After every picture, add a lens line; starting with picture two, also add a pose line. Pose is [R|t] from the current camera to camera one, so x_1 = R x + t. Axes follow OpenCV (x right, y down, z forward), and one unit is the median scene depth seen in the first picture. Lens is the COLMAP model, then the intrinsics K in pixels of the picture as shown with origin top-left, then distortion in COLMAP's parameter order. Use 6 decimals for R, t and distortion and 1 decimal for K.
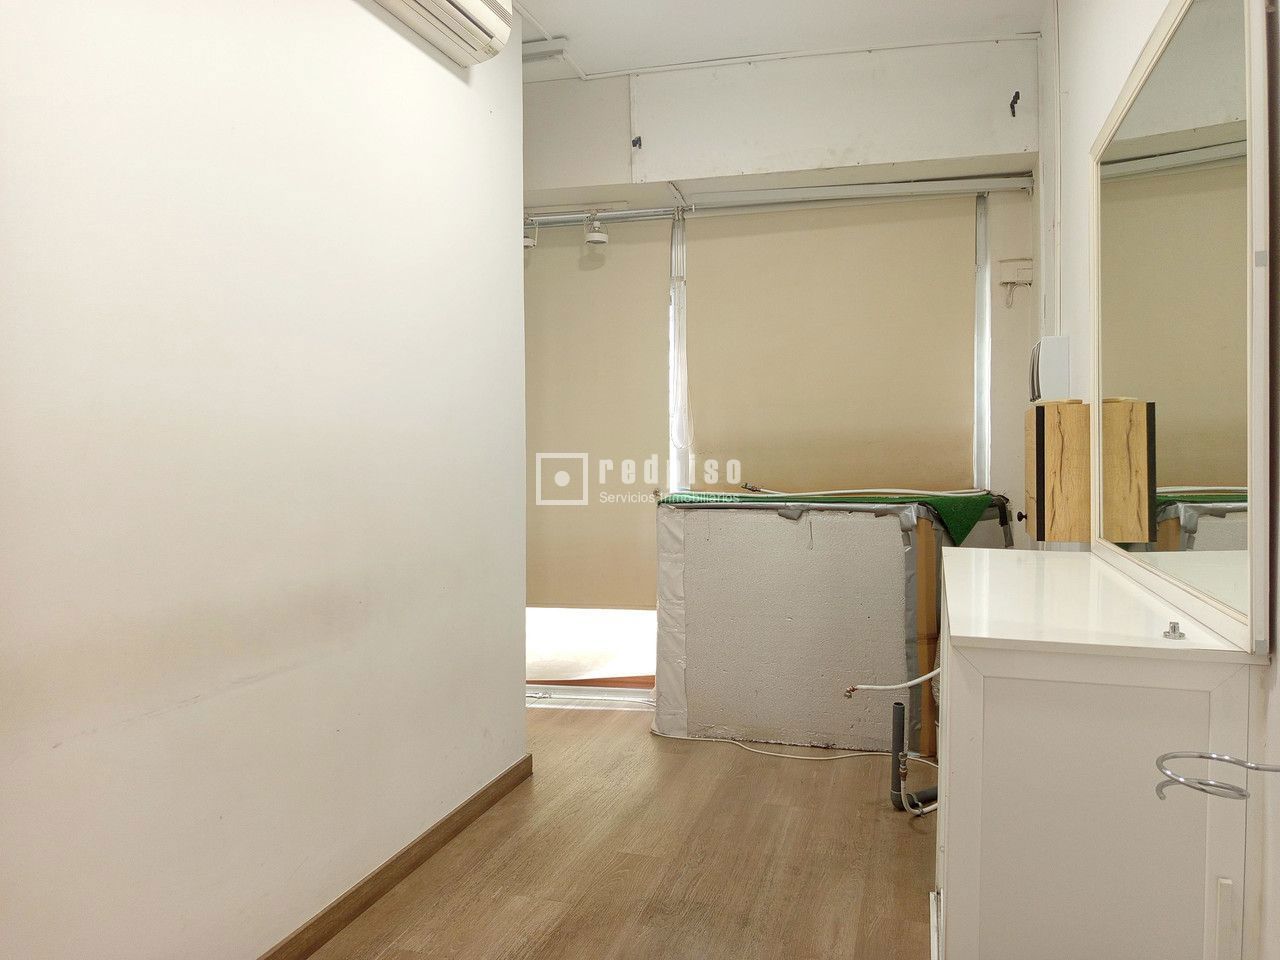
lens RADIAL K [[886.1, 0, 651.7], [0, 886.1, 477.7], [0, 0, 1]] dist [0.045546, -0.090462]
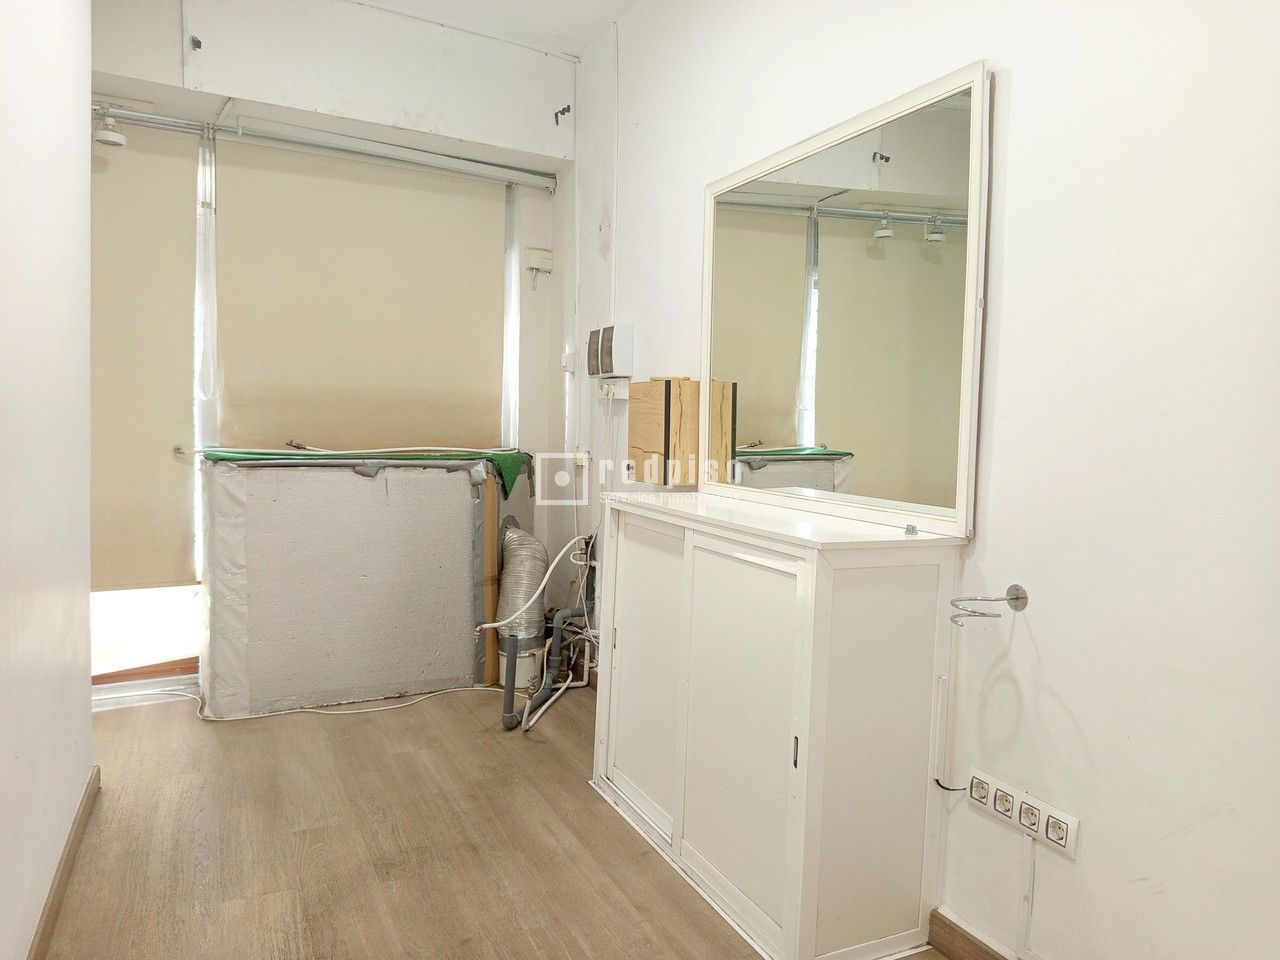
lens RADIAL K [[886.1, 0, 651.7], [0, 886.1, 477.7], [0, 0, 1]] dist [0.045546, -0.090462]
pose [[0.718520, -0.019260, 0.695240, -0.308443], [-0.009770, 0.999238, 0.037779, 0.007449], [-0.695438, -0.033938, 0.717784, 0.063221]]
